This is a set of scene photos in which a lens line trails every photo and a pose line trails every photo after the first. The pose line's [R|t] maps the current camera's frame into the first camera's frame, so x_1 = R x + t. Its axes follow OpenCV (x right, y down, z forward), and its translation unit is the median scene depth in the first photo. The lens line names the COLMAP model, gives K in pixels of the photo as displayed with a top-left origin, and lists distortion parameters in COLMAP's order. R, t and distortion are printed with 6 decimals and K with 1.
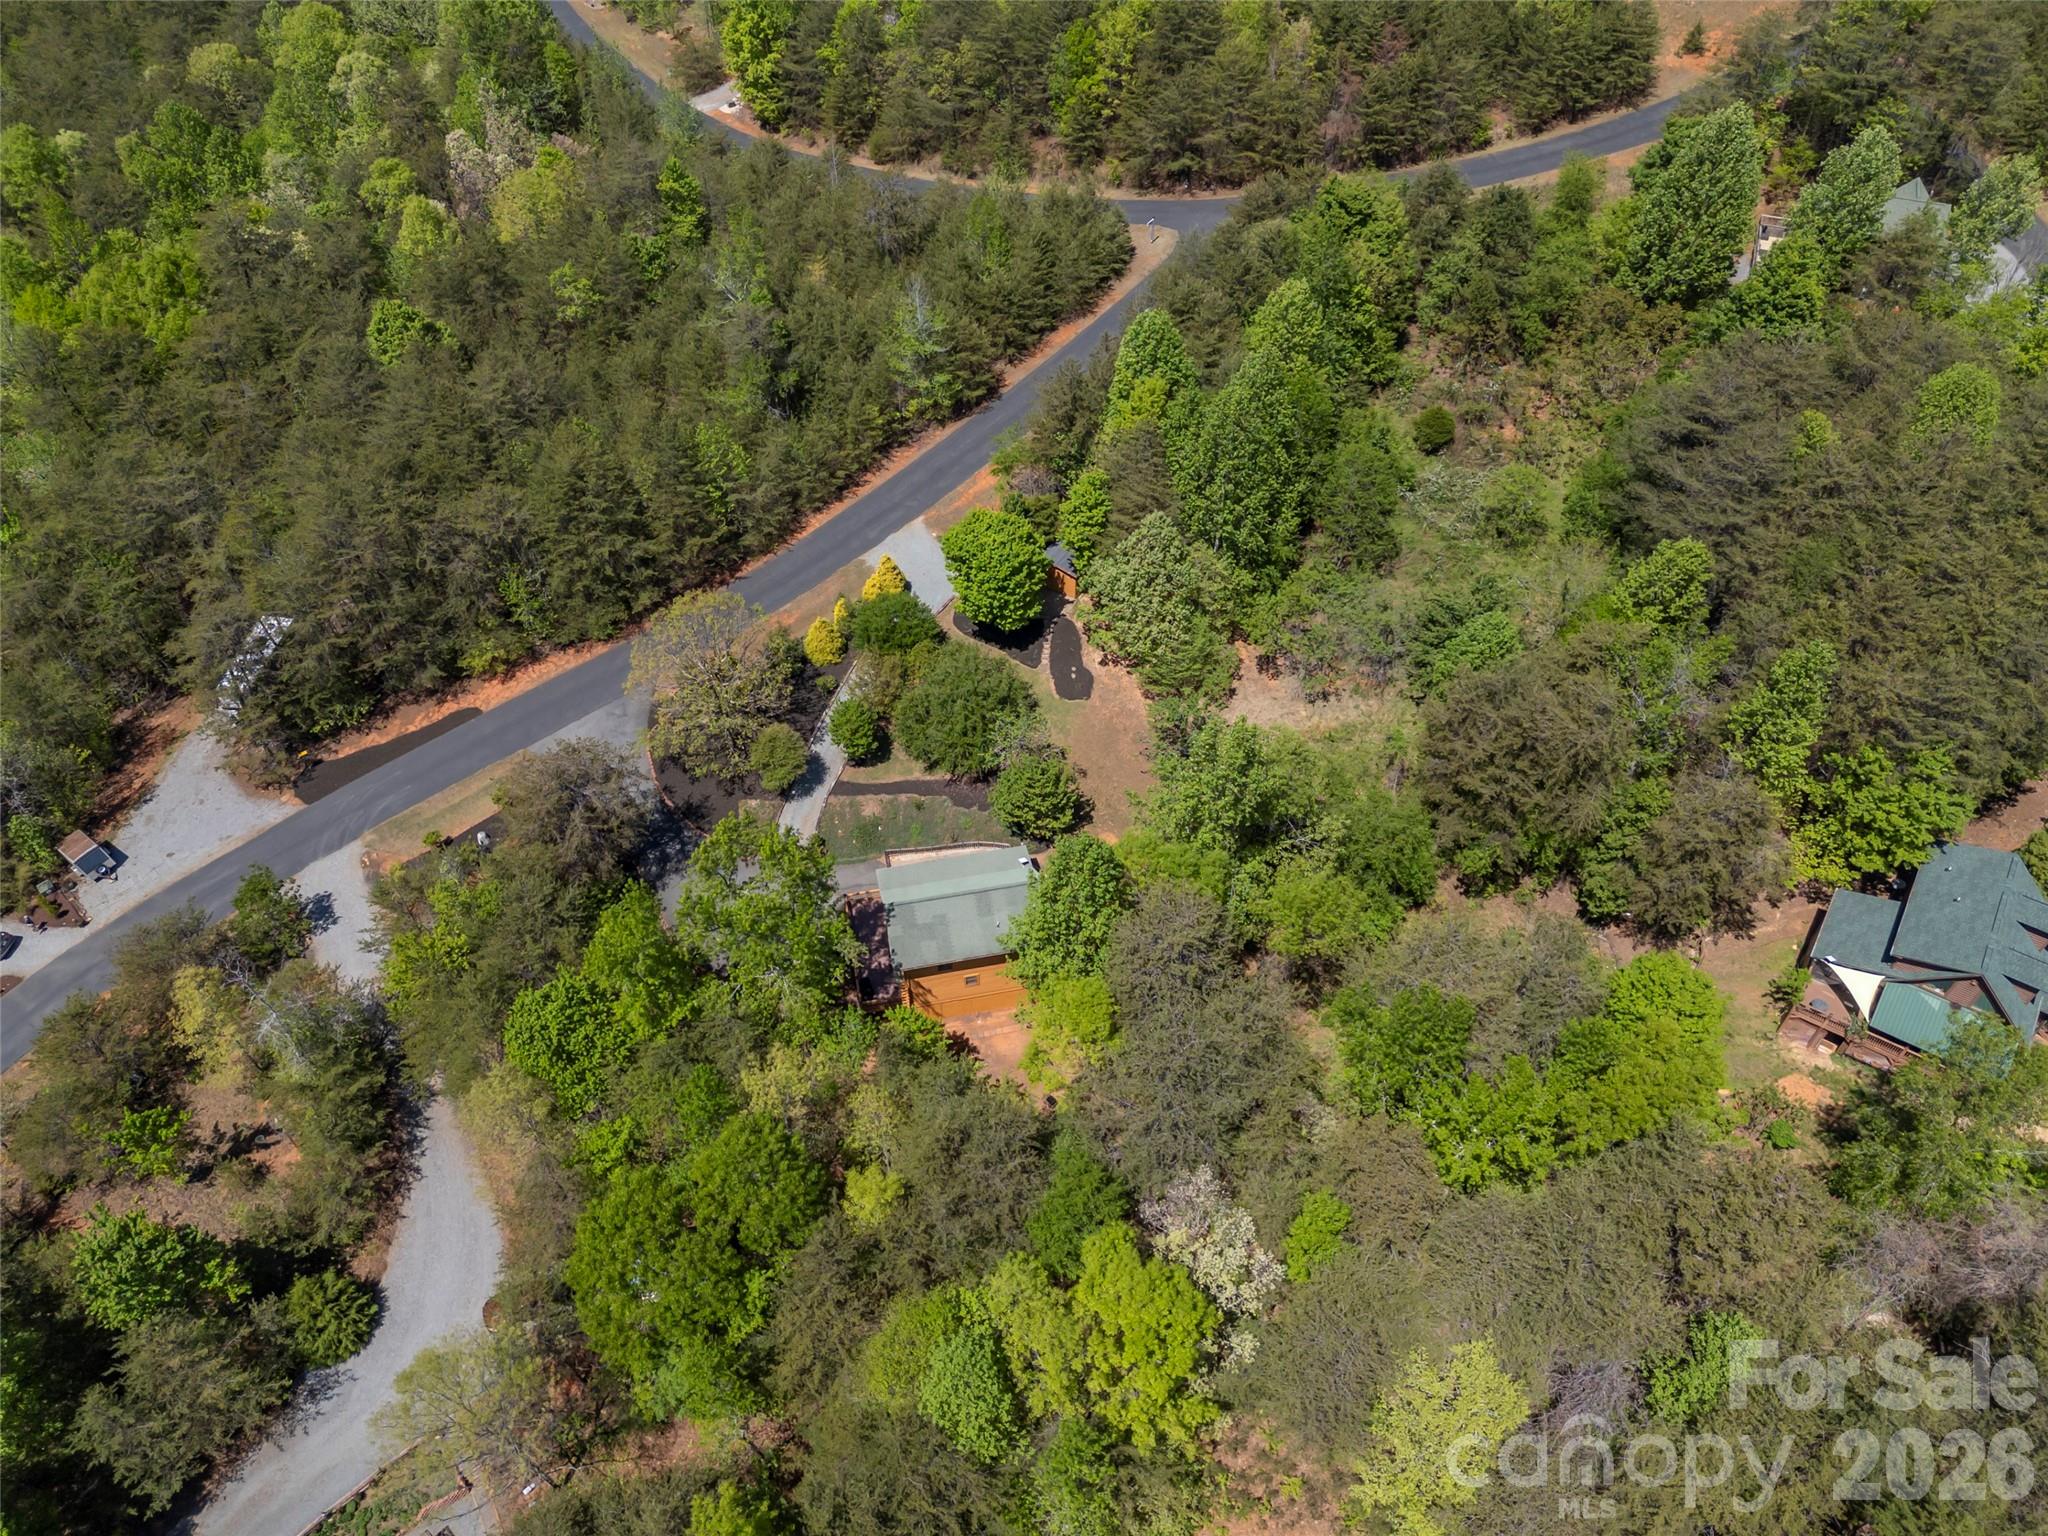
lens RADIAL K [[1512.4, 0, 1029.4], [0, 1512.4, 766.9], [0, 0, 1]] dist [0.097695, -0.075248]
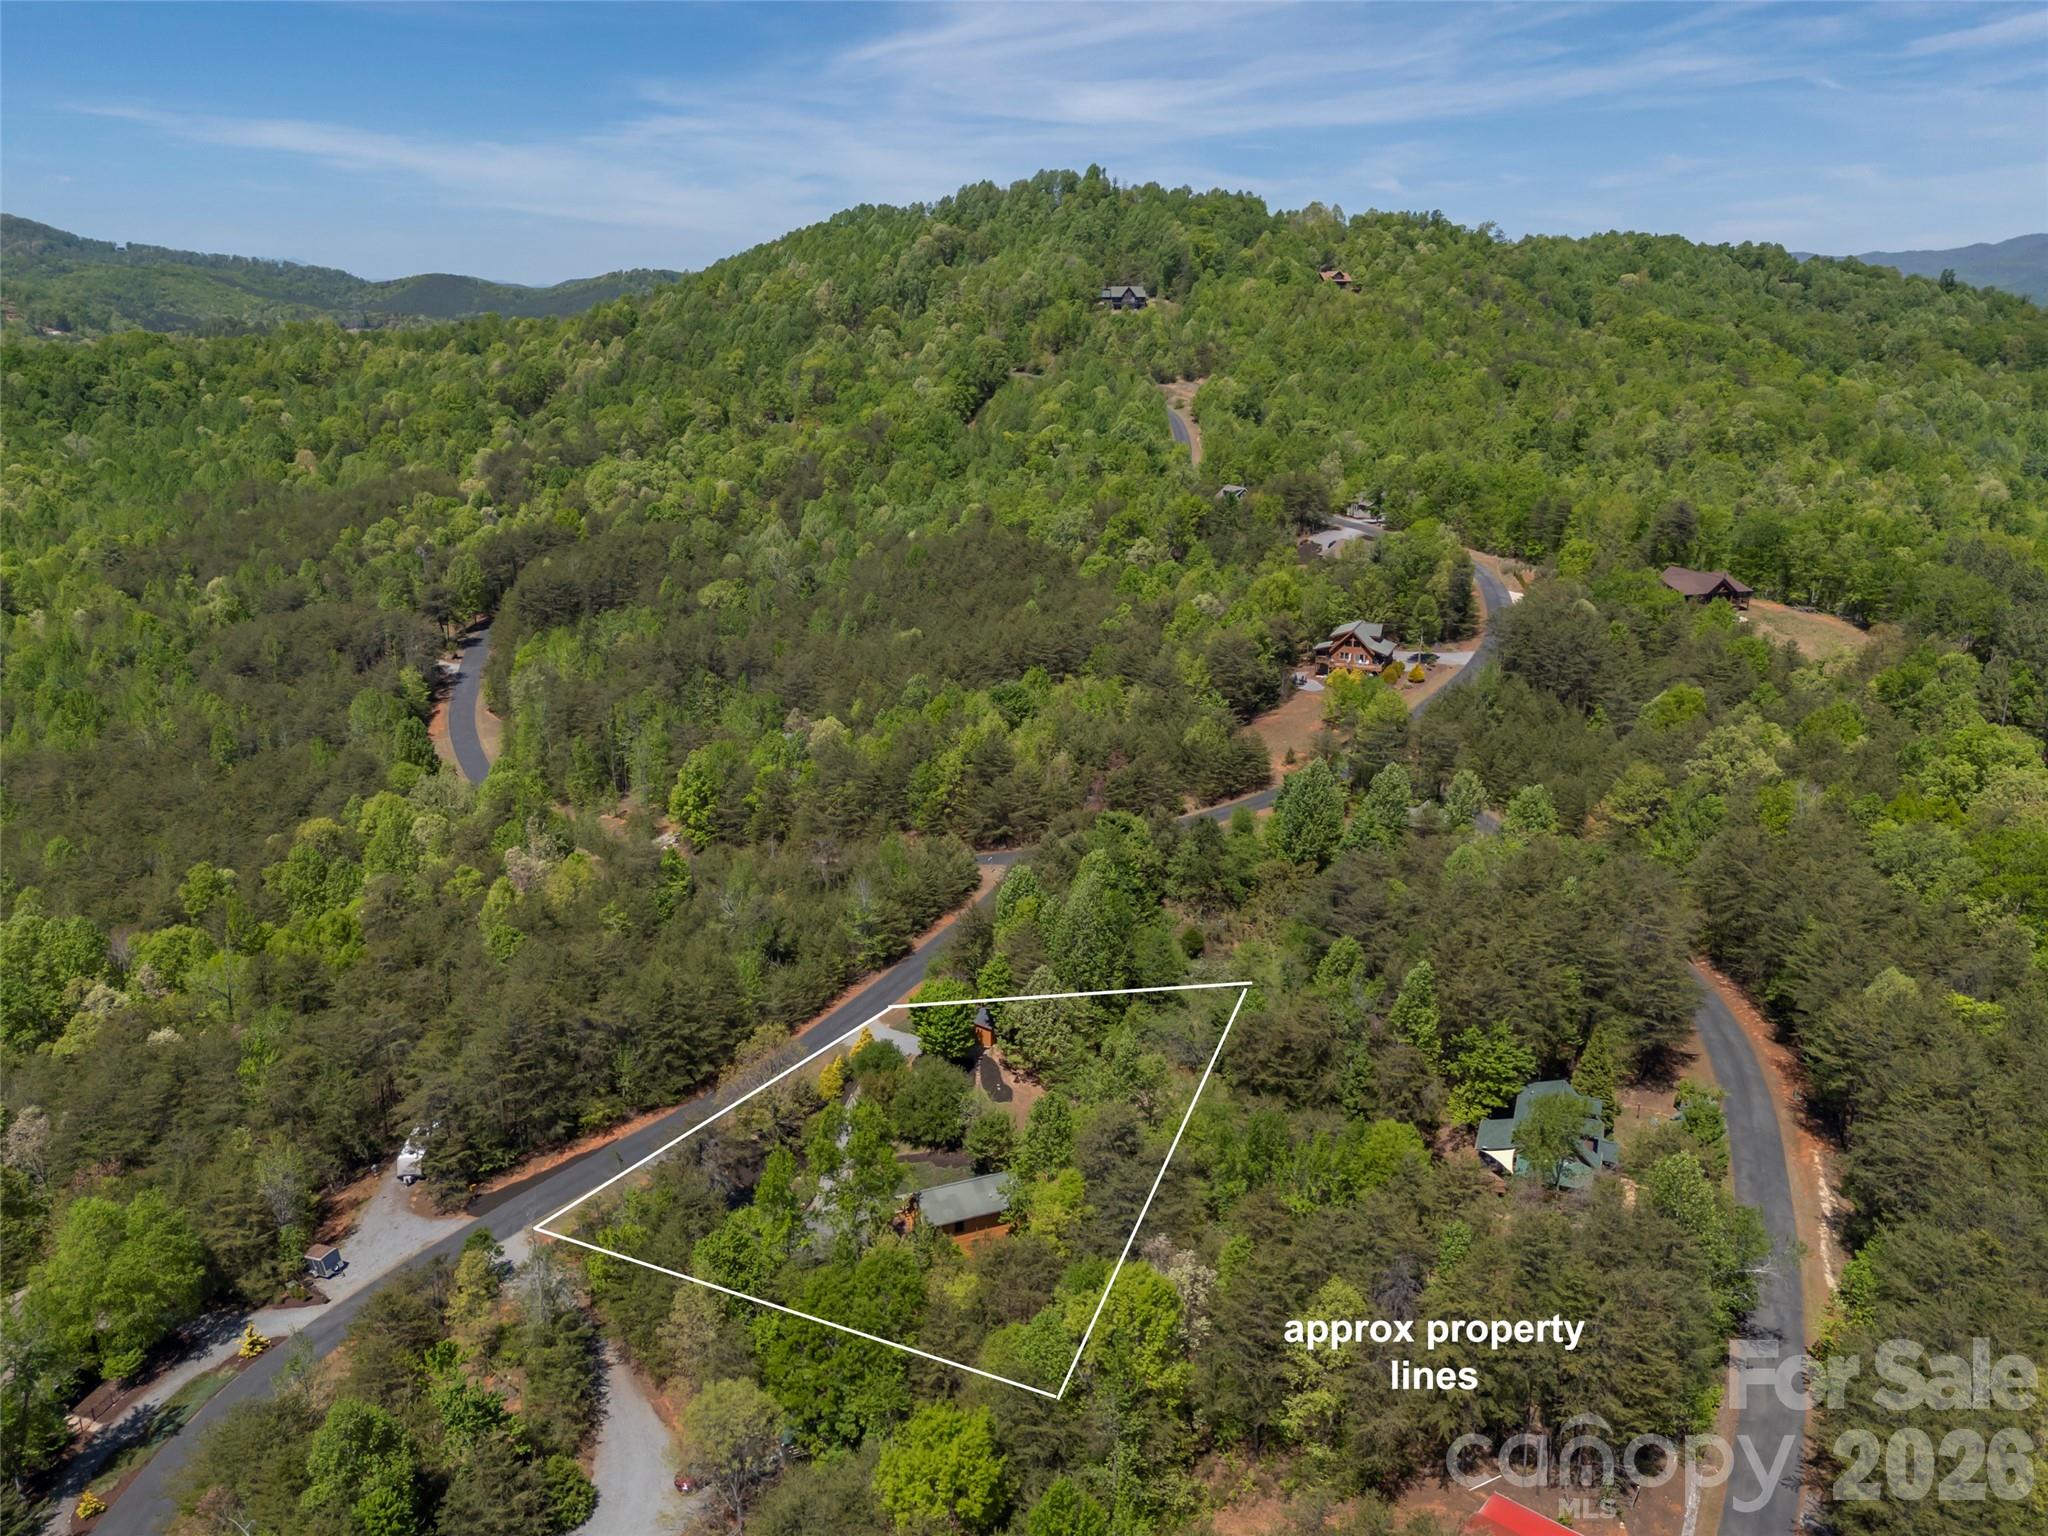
lens RADIAL K [[1512.4, 0, 1022.7], [0, 1512.4, 754.9], [0, 0, 1]] dist [0.097695, -0.075248]
pose [[0.981066, -0.048150, 0.187591, -0.197804], [0.139267, 0.848492, -0.510554, 0.398397], [-0.134586, 0.527012, 0.839133, -0.411732]]
